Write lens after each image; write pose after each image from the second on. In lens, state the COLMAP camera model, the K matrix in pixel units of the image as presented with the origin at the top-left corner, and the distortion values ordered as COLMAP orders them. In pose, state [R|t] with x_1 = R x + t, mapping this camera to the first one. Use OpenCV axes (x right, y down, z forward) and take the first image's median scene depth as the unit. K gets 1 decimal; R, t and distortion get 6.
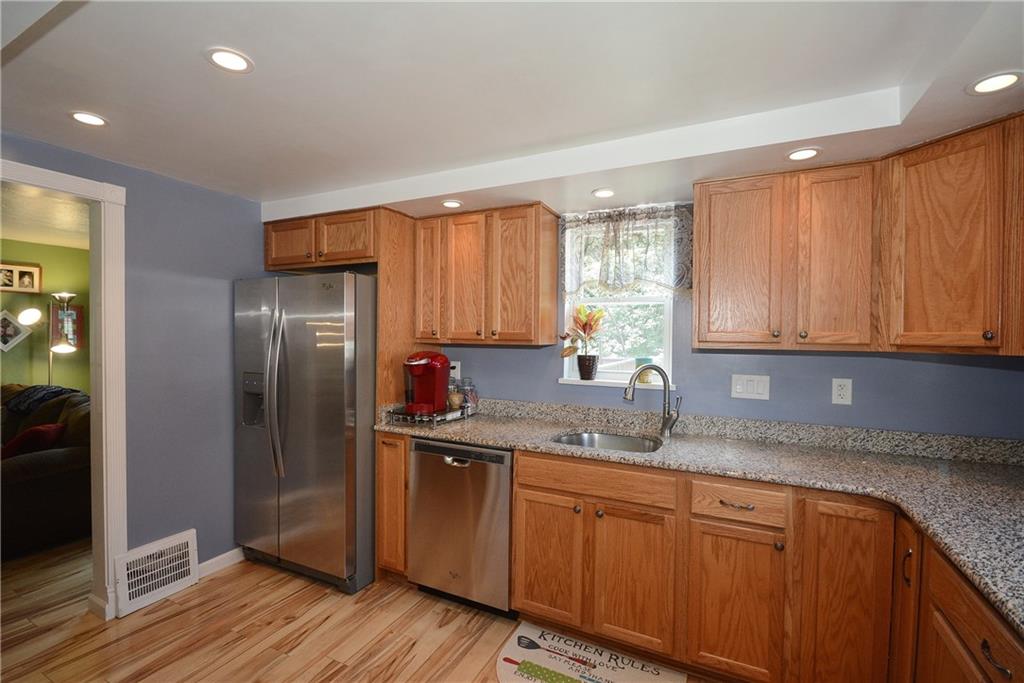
lens RADIAL K [[448.2, 0, 510.4], [0, 448.2, 343.6], [0, 0, 1]] dist [0.002779, -0.008362]
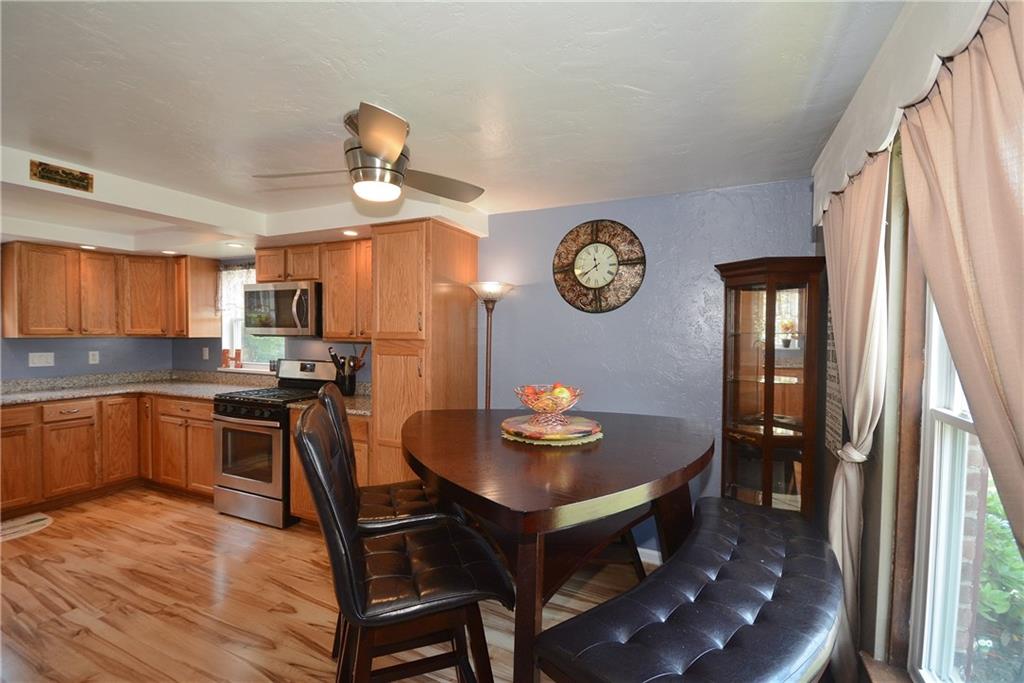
lens RADIAL K [[448.2, 0, 509.6], [0, 448.2, 341.6], [0, 0, 1]] dist [0.002779, -0.008362]
pose [[-0.028150, -0.032687, 0.999069, -1.350945], [0.008241, 0.999424, 0.032931, -0.016399], [-0.999570, 0.009160, -0.027864, -0.836142]]
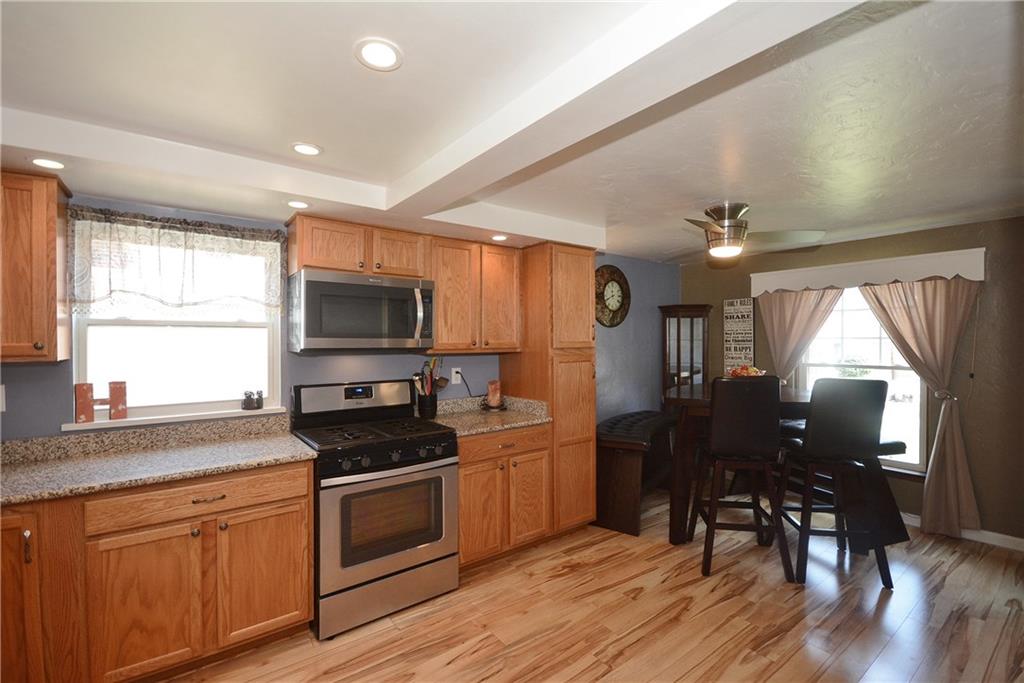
lens RADIAL K [[448.2, 0, 515.1], [0, 448.2, 342.1], [0, 0, 1]] dist [0.002779, -0.008362]
pose [[-0.889239, -0.009494, 0.457345, -0.496256], [0.001242, 0.999731, 0.023167, -0.038452], [-0.457442, 0.021169, -0.888987, 0.957293]]
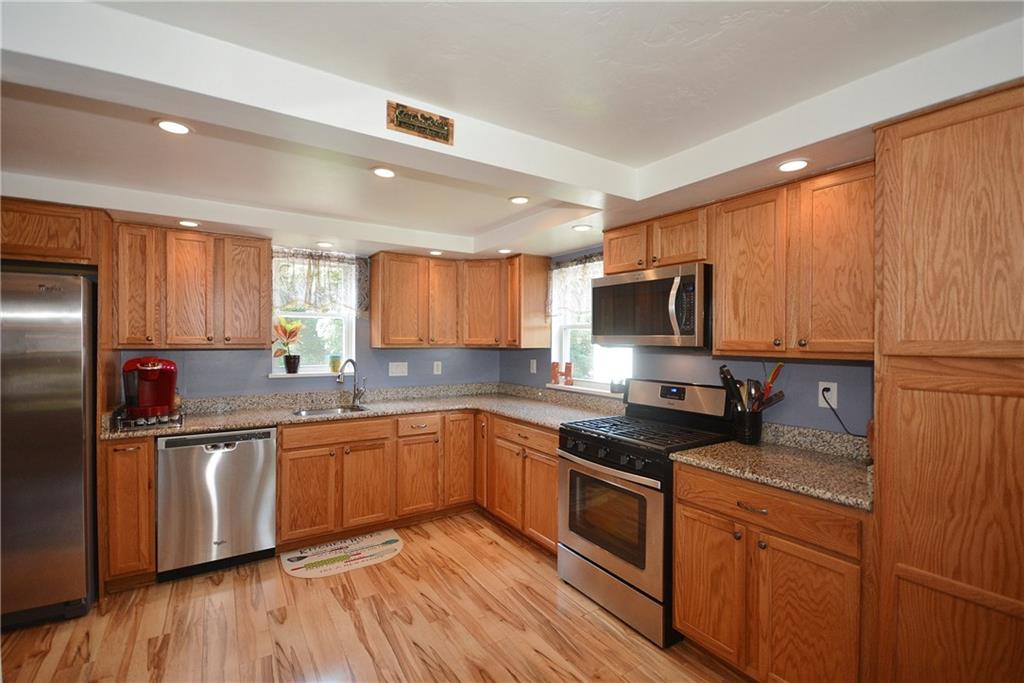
lens RADIAL K [[448.2, 0, 507.8], [0, 448.2, 340.8], [0, 0, 1]] dist [0.002779, -0.008362]
pose [[0.519812, -0.009127, 0.854232, -0.813503], [0.013672, 0.999904, 0.002364, -0.013872], [-0.854171, 0.010450, 0.519887, -0.308931]]
